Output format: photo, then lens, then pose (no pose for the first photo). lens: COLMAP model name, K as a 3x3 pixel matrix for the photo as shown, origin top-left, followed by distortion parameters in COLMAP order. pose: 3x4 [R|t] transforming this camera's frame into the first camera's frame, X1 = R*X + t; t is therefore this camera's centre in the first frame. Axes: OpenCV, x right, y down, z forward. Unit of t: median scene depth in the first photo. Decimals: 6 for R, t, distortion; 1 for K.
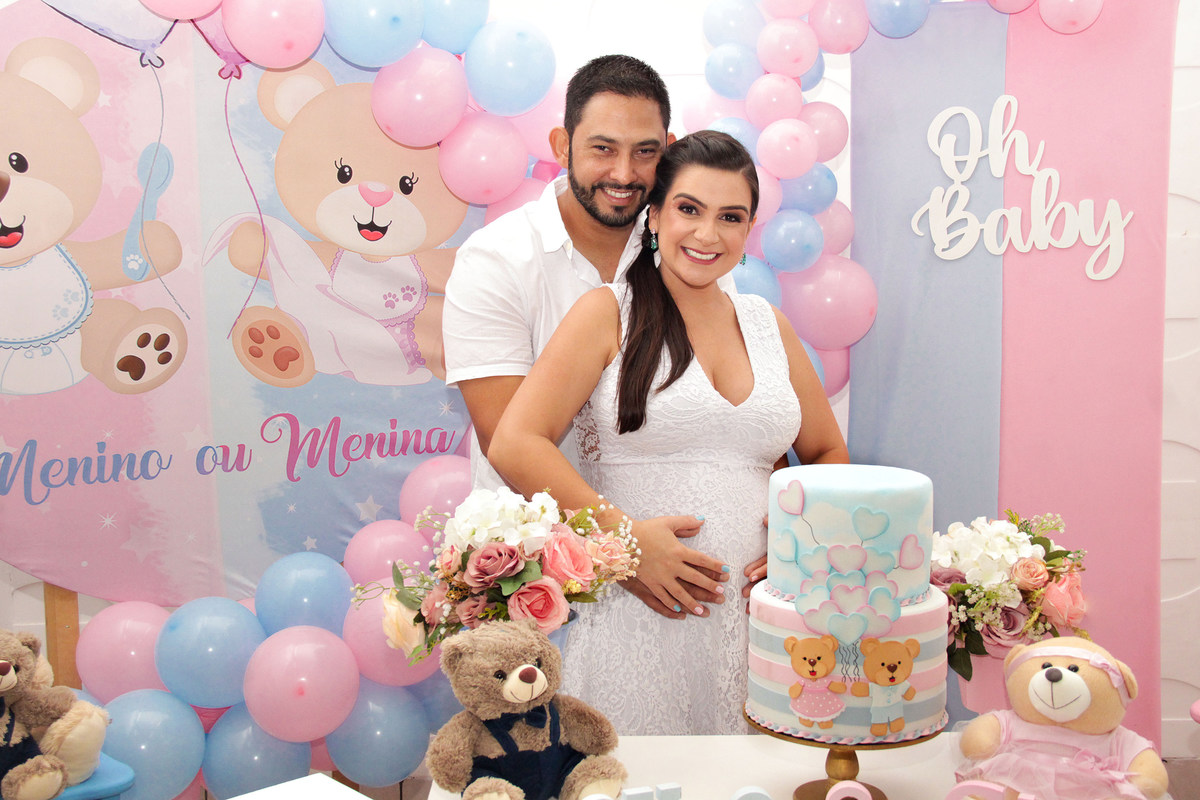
lens RADIAL K [[1493.8, 0, 598.0], [0, 1493.8, 398.7], [0, 0, 1]] dist [0.037478, 0.000000]
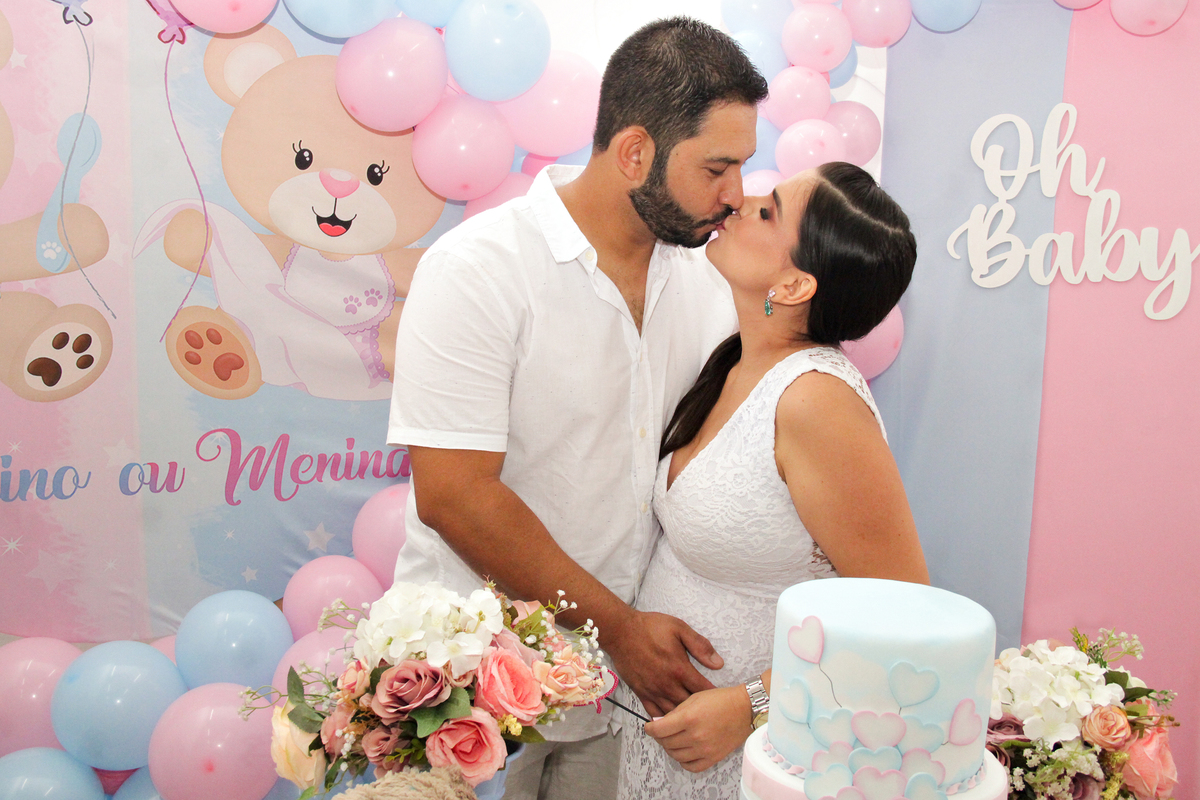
lens RADIAL K [[1395.7, 0, 602.7], [0, 1395.7, 398.6], [0, 0, 1]] dist [0.028752, 0.000000]
pose [[0.998883, 0.047074, -0.004144, 0.015645], [-0.046972, 0.998654, 0.021989, -0.037456], [0.005174, -0.021770, 0.999750, 0.185761]]
